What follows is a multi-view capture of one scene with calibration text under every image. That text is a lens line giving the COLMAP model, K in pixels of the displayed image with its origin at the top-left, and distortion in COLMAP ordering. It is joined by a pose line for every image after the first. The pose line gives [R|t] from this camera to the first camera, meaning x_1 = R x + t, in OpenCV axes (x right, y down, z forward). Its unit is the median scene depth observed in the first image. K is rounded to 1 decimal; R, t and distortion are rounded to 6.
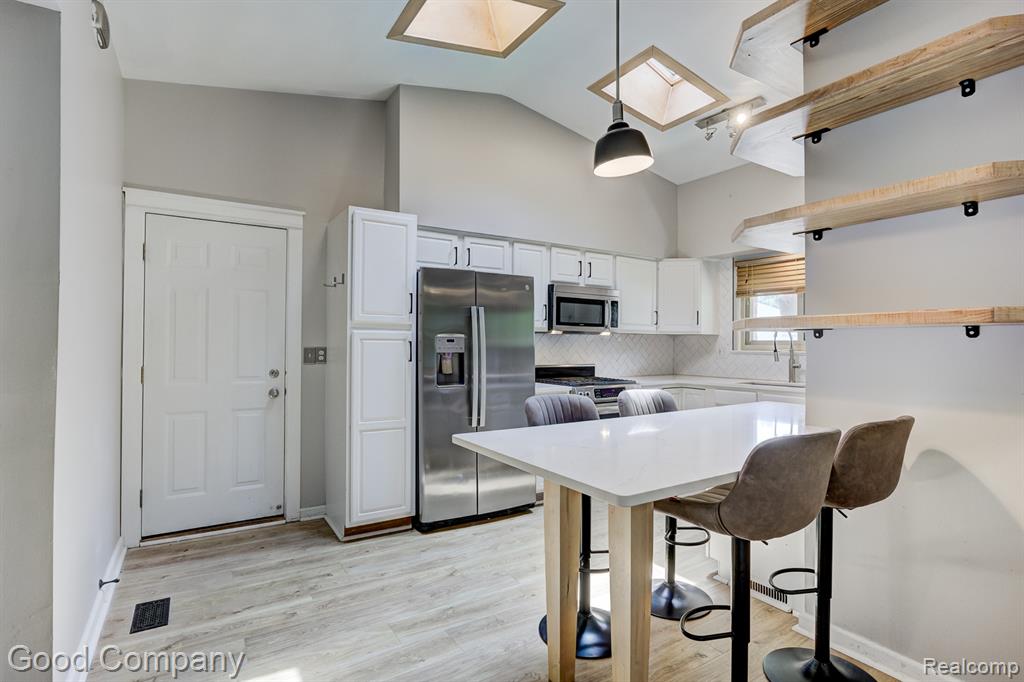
lens RADIAL K [[507.2, 0, 511.1], [0, 507.2, 338.5], [0, 0, 1]] dist [-0.033550, 0.017768]
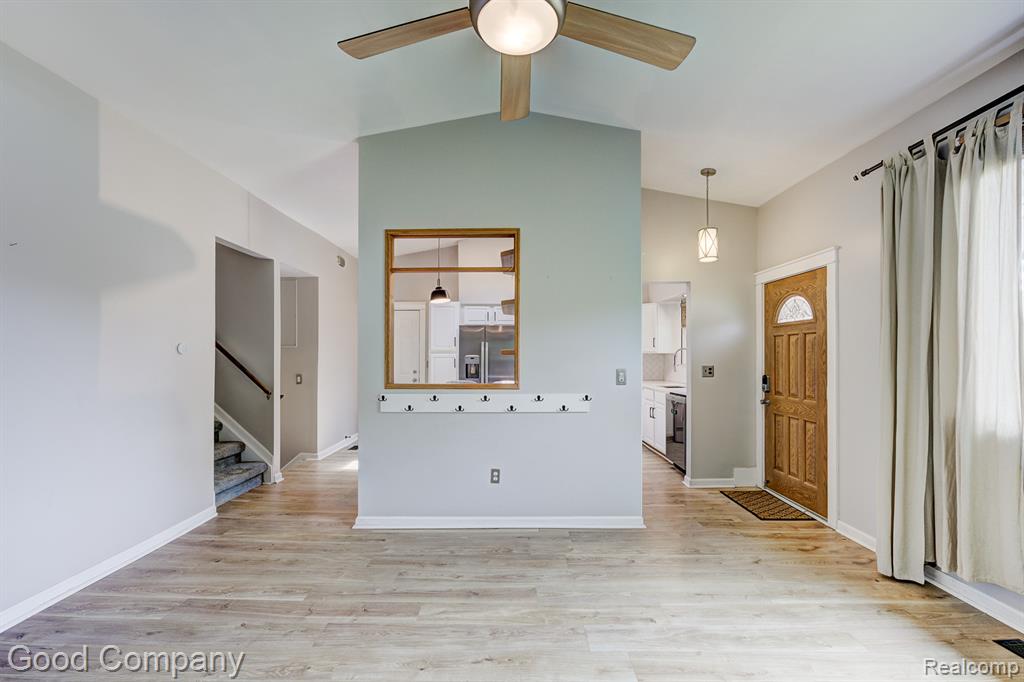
lens RADIAL K [[447.7, 0, 509.5], [0, 447.7, 351.9], [0, 0, 1]] dist [-0.022619, 0.013248]
pose [[0.834282, -0.006555, -0.551298, 0.829060], [0.005862, 0.999978, -0.003019, -0.012172], [0.551306, -0.000713, 0.834303, -0.400750]]
